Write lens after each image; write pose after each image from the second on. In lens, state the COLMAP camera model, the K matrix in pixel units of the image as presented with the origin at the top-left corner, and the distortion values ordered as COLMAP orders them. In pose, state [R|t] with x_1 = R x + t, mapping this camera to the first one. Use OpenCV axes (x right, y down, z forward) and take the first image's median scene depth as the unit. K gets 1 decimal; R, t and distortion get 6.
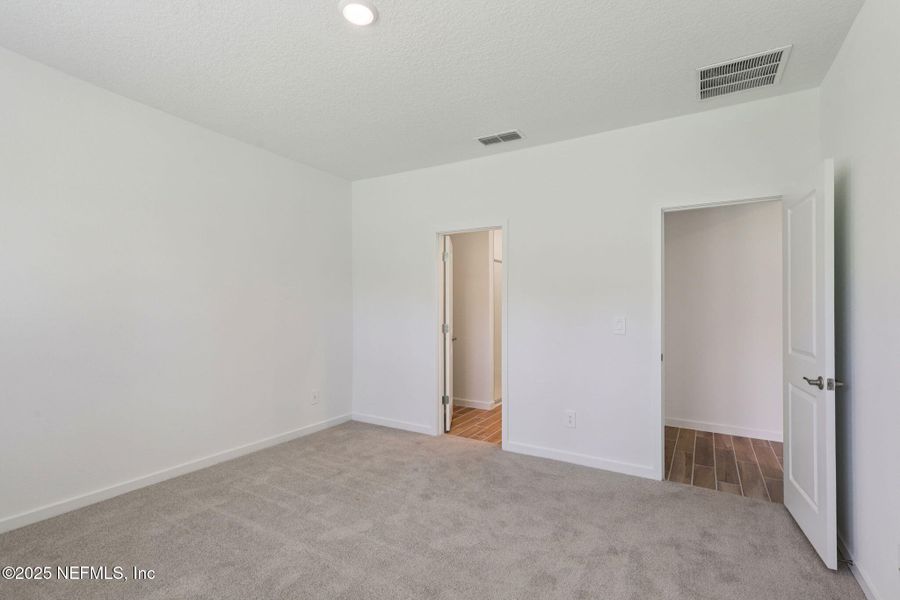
lens RADIAL K [[411.0, 0, 452.4], [0, 411.0, 302.6], [0, 0, 1]] dist [-0.000622, -0.000044]
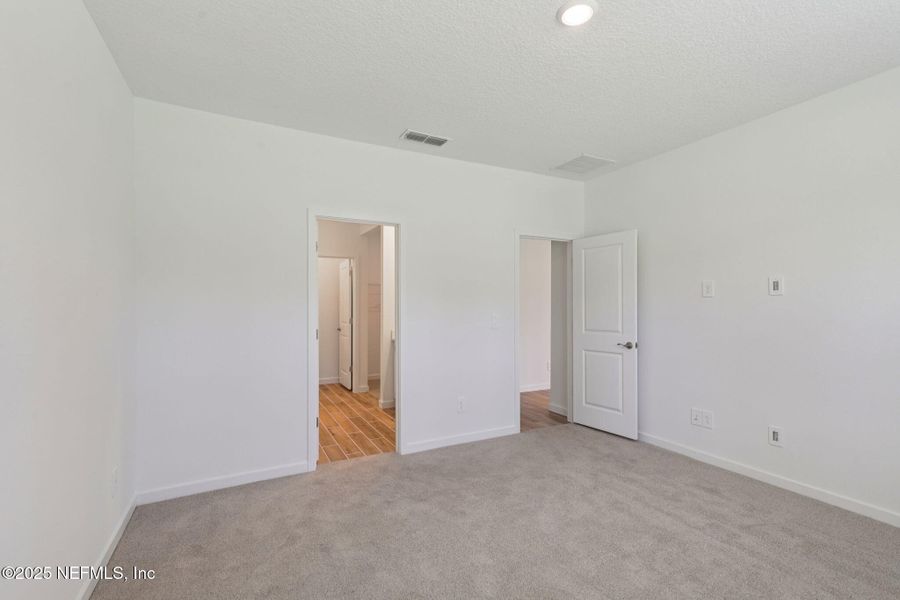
lens RADIAL K [[411.0, 0, 452.4], [0, 411.0, 302.6], [0, 0, 1]] dist [-0.000622, -0.000044]
pose [[0.521313, -0.002413, 0.853362, -0.703593], [-0.000292, 0.999995, 0.003007, -0.006230], [-0.853365, -0.001817, 0.521310, 0.426102]]
